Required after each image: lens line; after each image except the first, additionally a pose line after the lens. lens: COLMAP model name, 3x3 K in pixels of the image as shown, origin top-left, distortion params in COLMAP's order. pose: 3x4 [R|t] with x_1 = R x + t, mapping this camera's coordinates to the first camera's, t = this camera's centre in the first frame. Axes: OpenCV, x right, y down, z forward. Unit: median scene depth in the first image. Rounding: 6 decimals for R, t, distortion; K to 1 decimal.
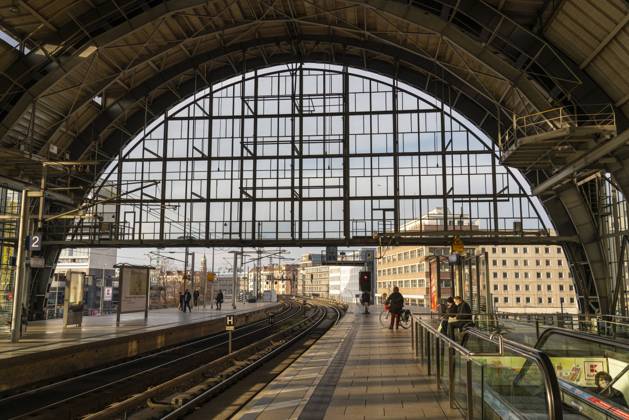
lens RADIAL K [[531.9, 0, 314.5], [0, 531.9, 210.0], [0, 0, 1]] dist [-0.001556, 0.000093]
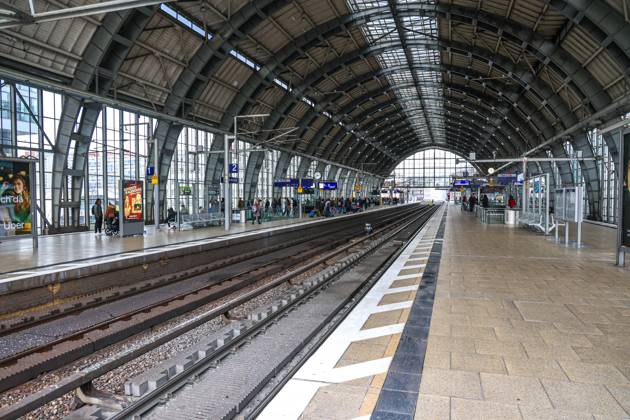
lens RADIAL K [[532.8, 0, 315.0], [0, 532.8, 210.0], [0, 0, 1]] dist [-0.001556, 0.000093]
pose [[0.989531, 0.001319, -0.144315, -0.340936], [0.022331, 0.986517, 0.162130, -0.450756], [0.142583, -0.163655, 0.976159, -3.219161]]
